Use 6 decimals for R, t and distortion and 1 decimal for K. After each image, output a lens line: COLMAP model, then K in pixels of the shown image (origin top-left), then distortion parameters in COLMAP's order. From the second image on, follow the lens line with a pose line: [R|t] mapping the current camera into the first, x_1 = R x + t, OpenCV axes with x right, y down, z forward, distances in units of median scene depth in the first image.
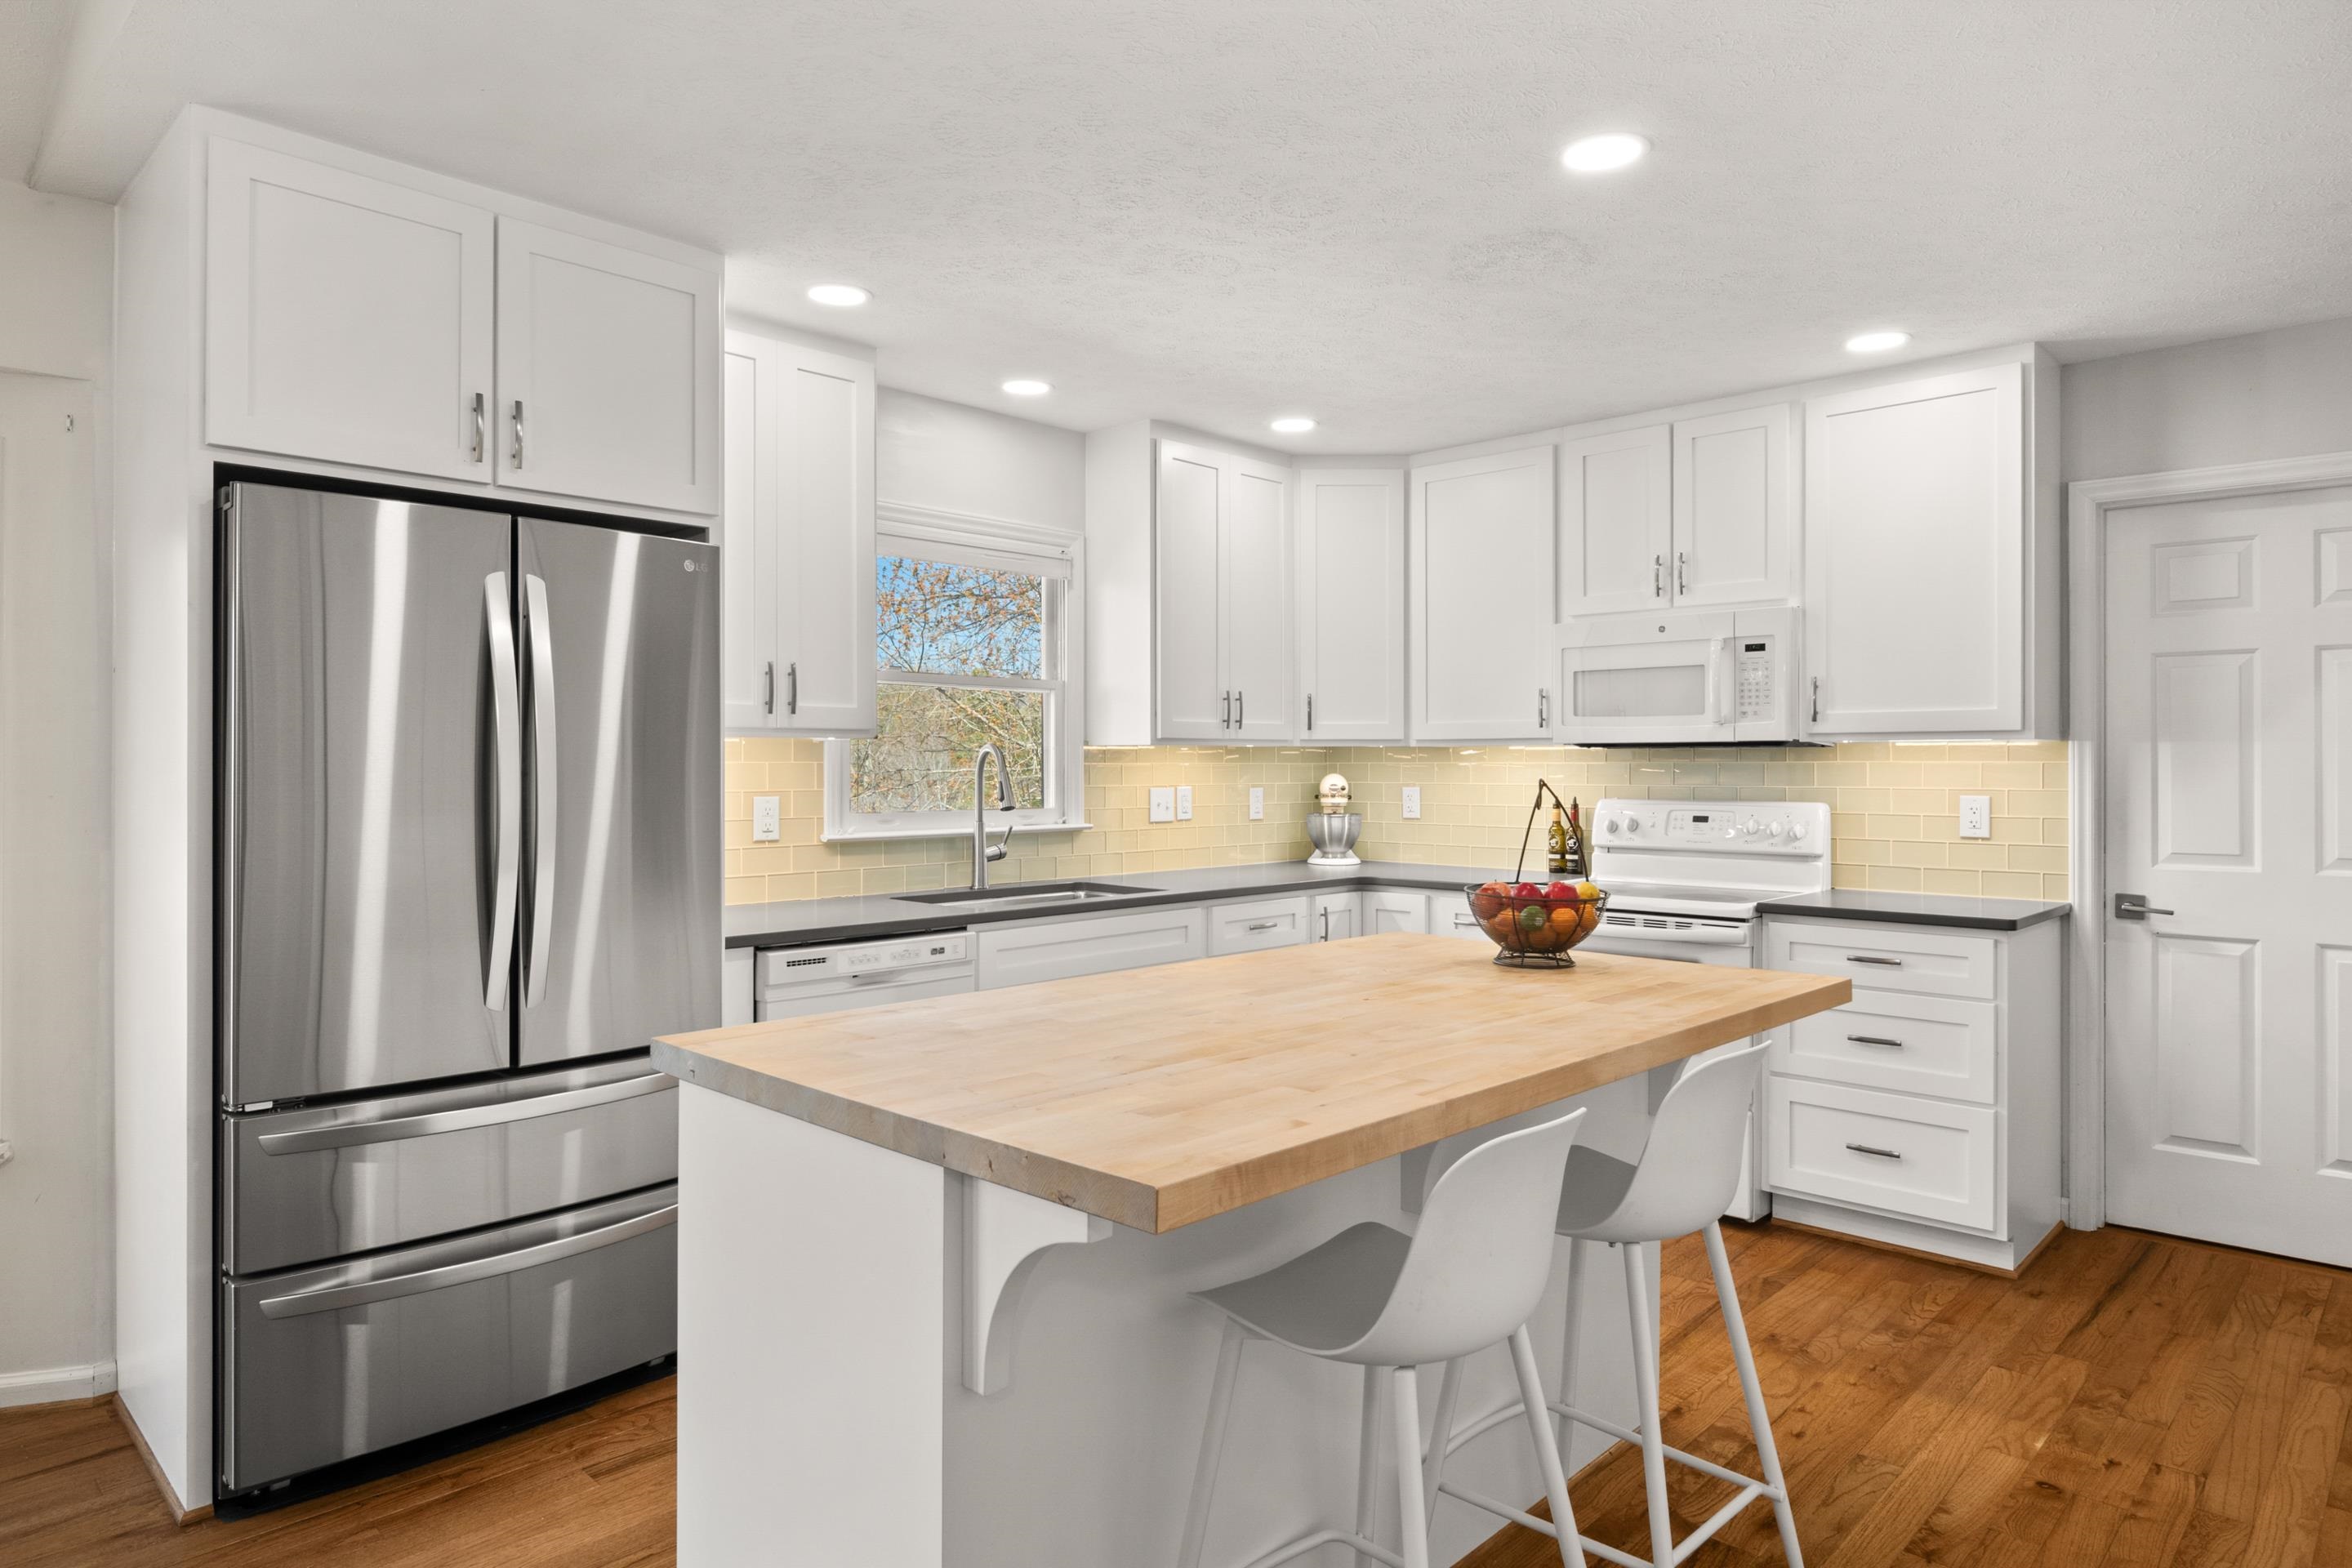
lens RADIAL K [[1385.1, 0, 1167.0], [0, 1385.1, 765.3], [0, 0, 1]] dist [0.003097, -0.007856]
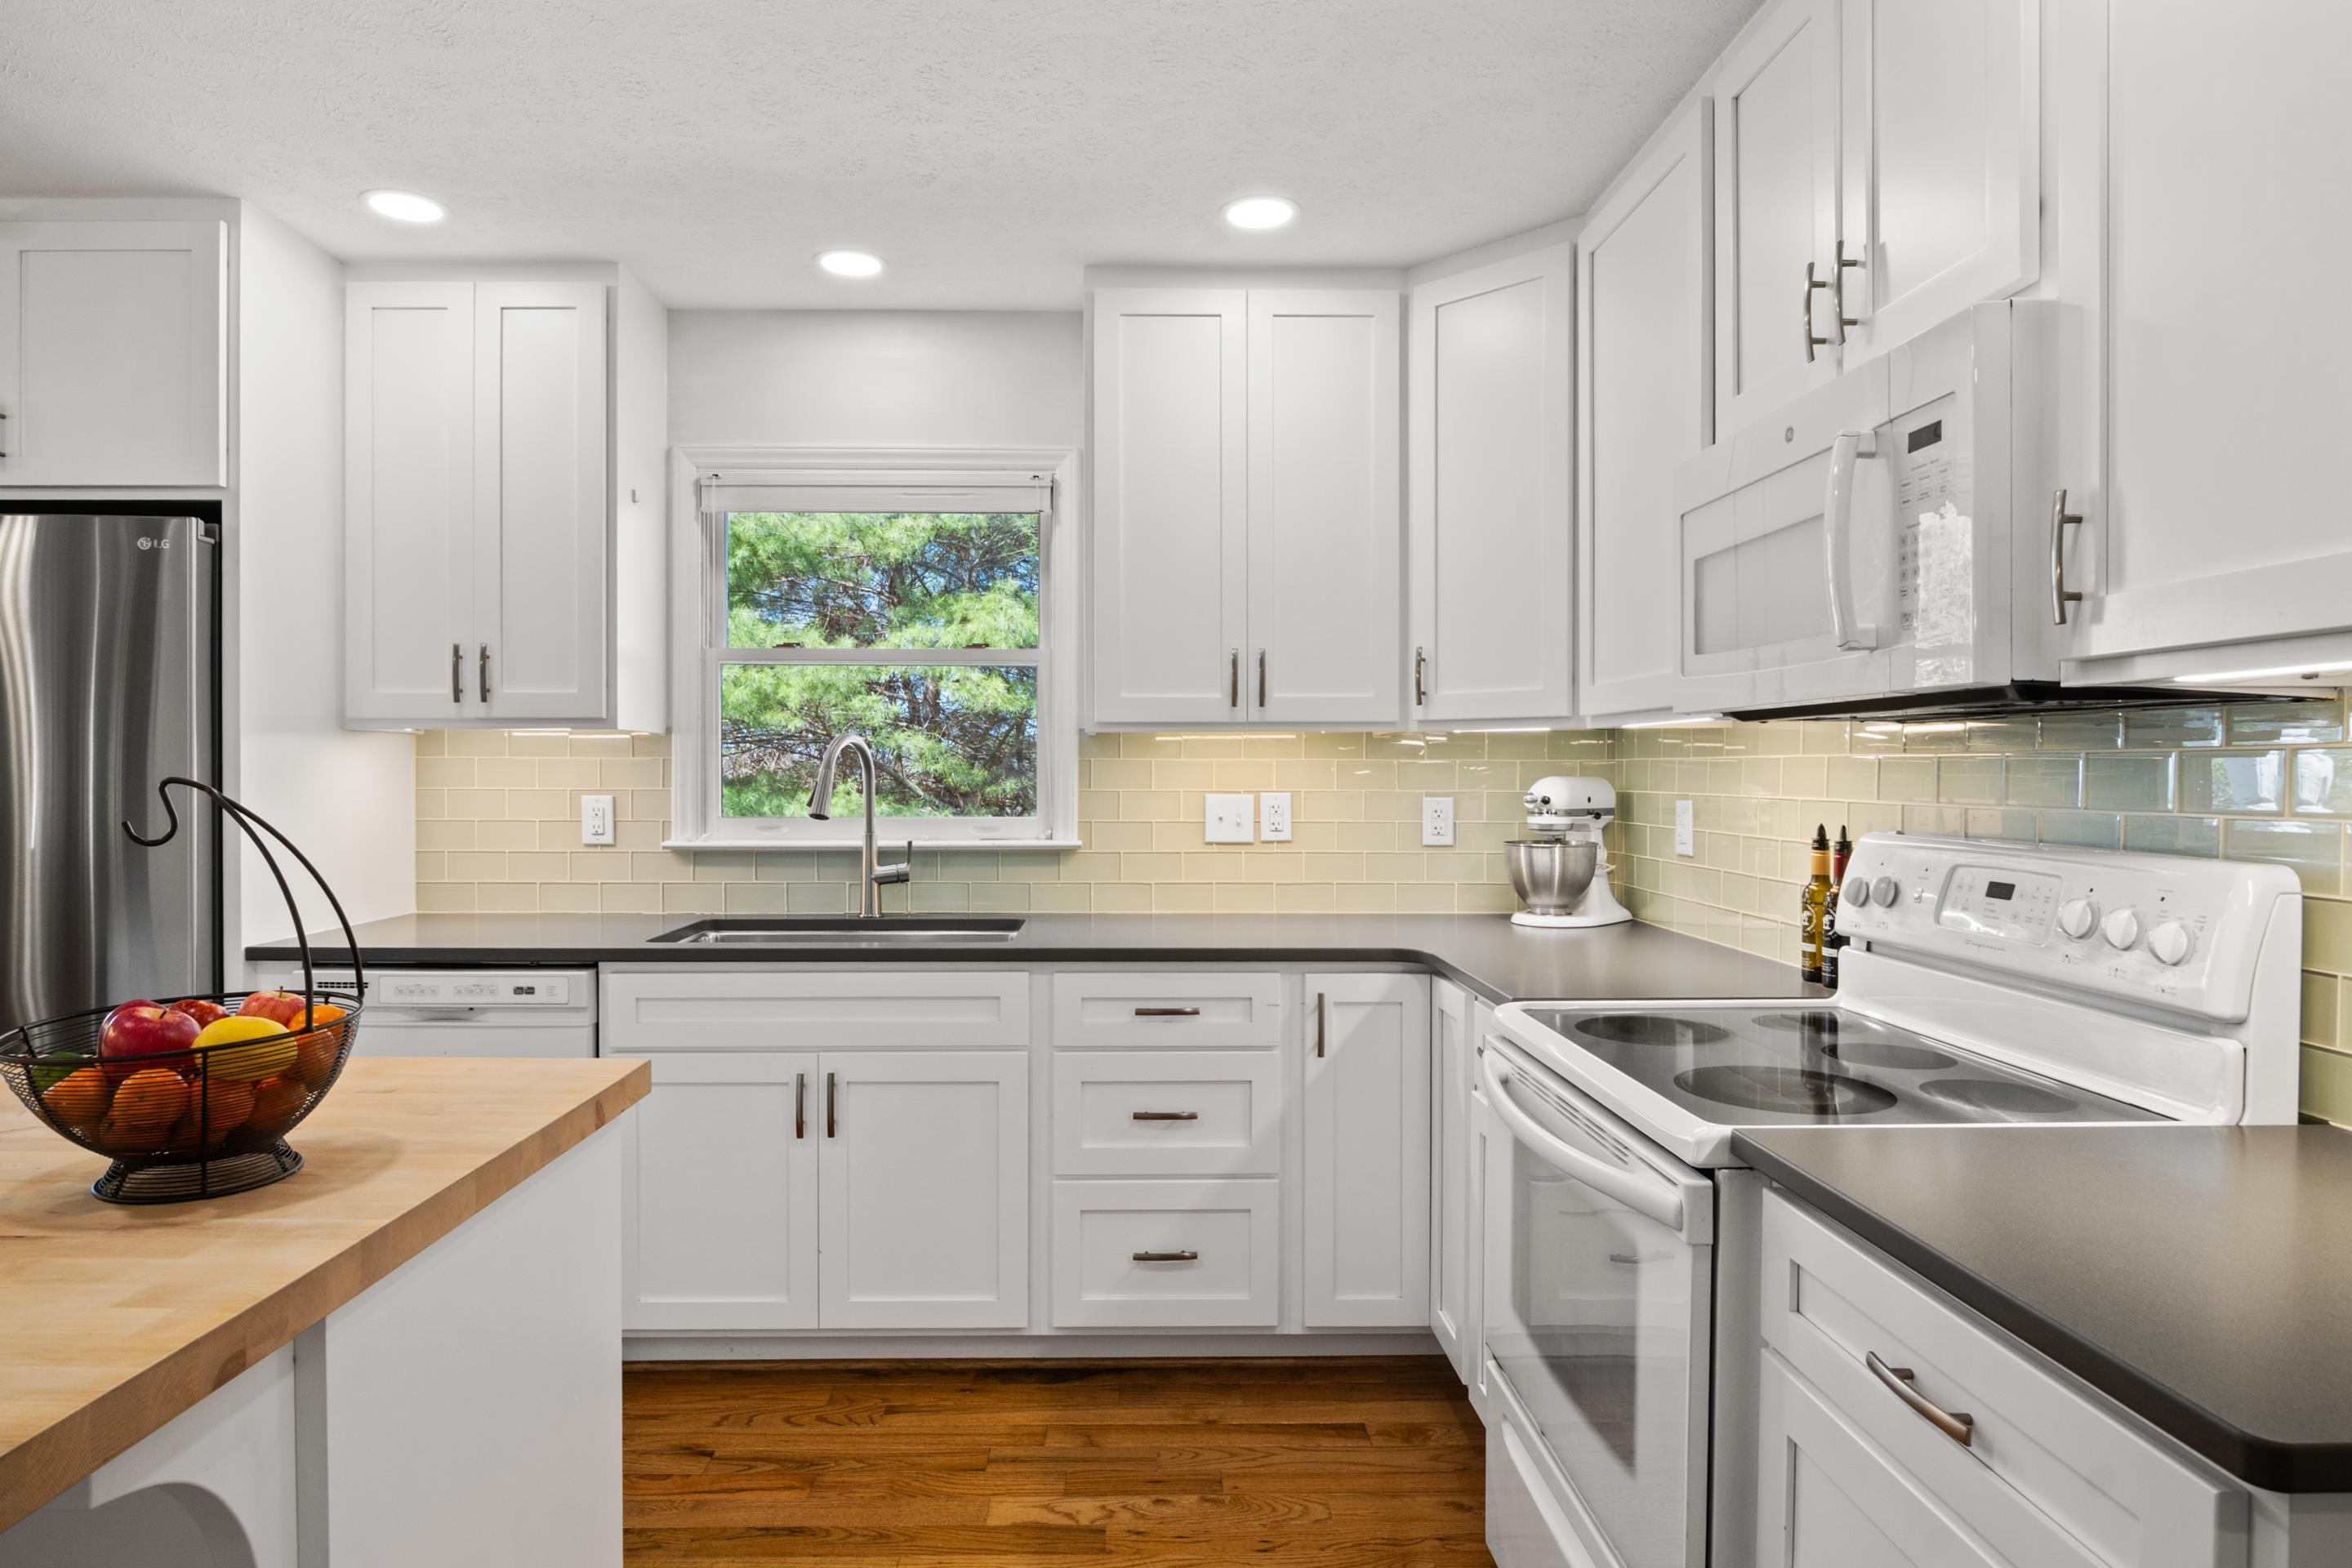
lens RADIAL K [[1301.7, 0, 1149.9], [0, 1301.7, 785.2], [0, 0, 1]] dist [-0.009246, -0.003030]
pose [[0.705036, 0.010399, -0.709096, 0.527456], [-0.001550, 0.999913, 0.013122, 0.003576], [0.709170, -0.008153, 0.704990, 0.613391]]
